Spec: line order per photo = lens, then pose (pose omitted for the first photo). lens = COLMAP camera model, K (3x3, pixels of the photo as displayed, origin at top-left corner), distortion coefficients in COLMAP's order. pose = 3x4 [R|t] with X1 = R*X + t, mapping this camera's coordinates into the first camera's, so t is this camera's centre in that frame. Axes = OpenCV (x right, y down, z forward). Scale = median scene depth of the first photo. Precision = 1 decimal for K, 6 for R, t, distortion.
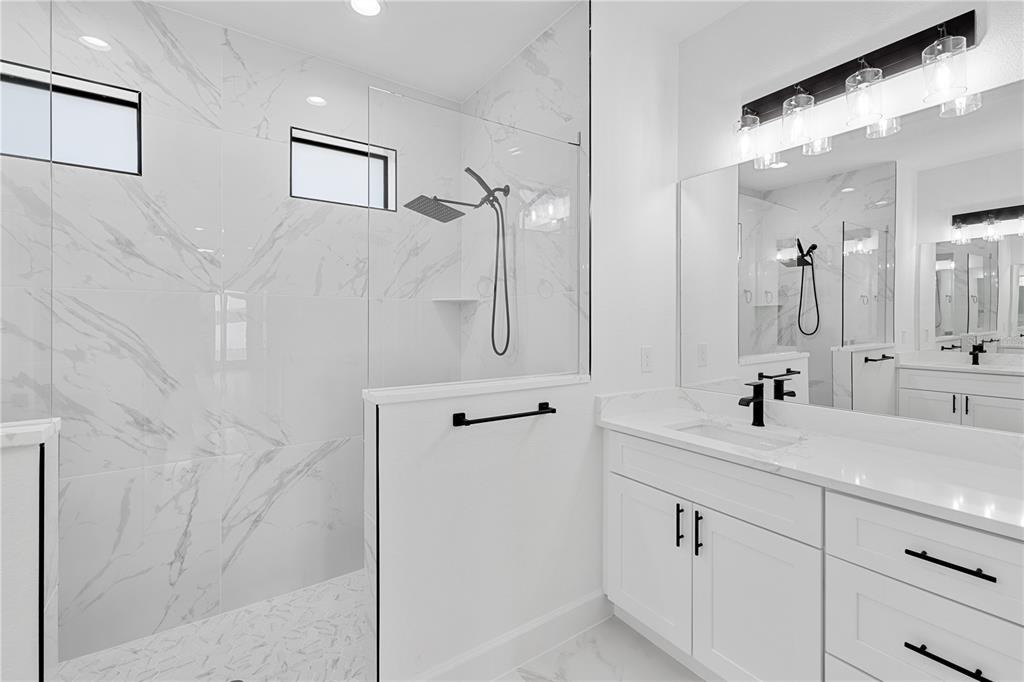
lens RADIAL K [[446.8, 0, 511.5], [0, 446.8, 321.7], [0, 0, 1]] dist [0.009030, 0.000129]
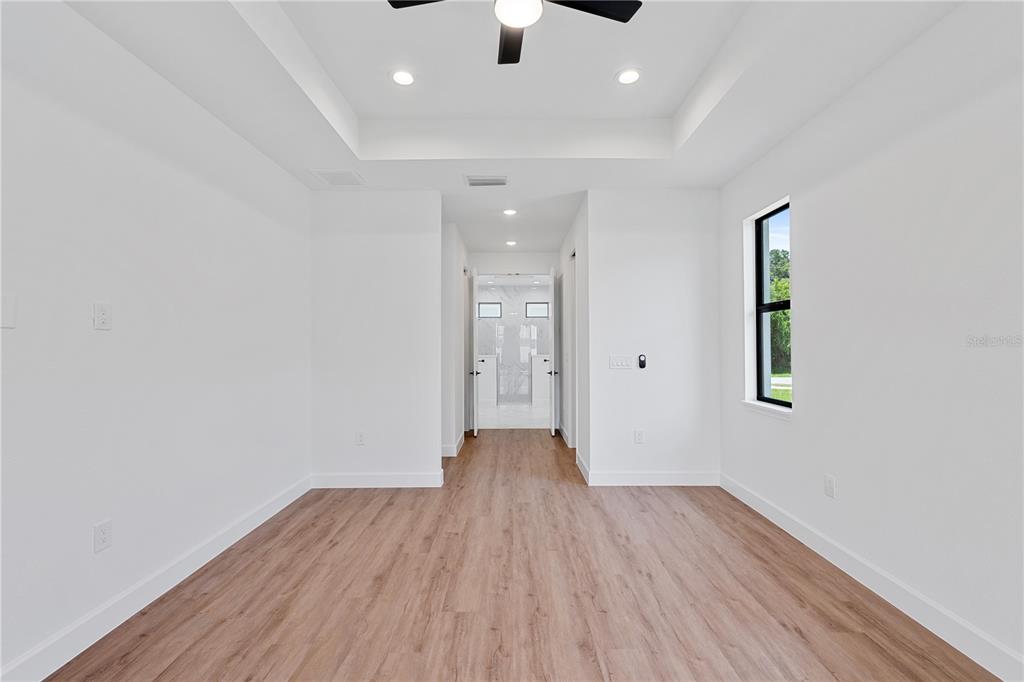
lens RADIAL K [[438.7, 0, 518.1], [0, 438.7, 336.9], [0, 0, 1]] dist [0.009159, -0.000630]
pose [[0.831211, -0.014397, -0.555771, 2.191188], [0.004606, 0.999809, -0.019010, 0.009286], [0.555939, 0.013242, 0.831118, -3.151257]]
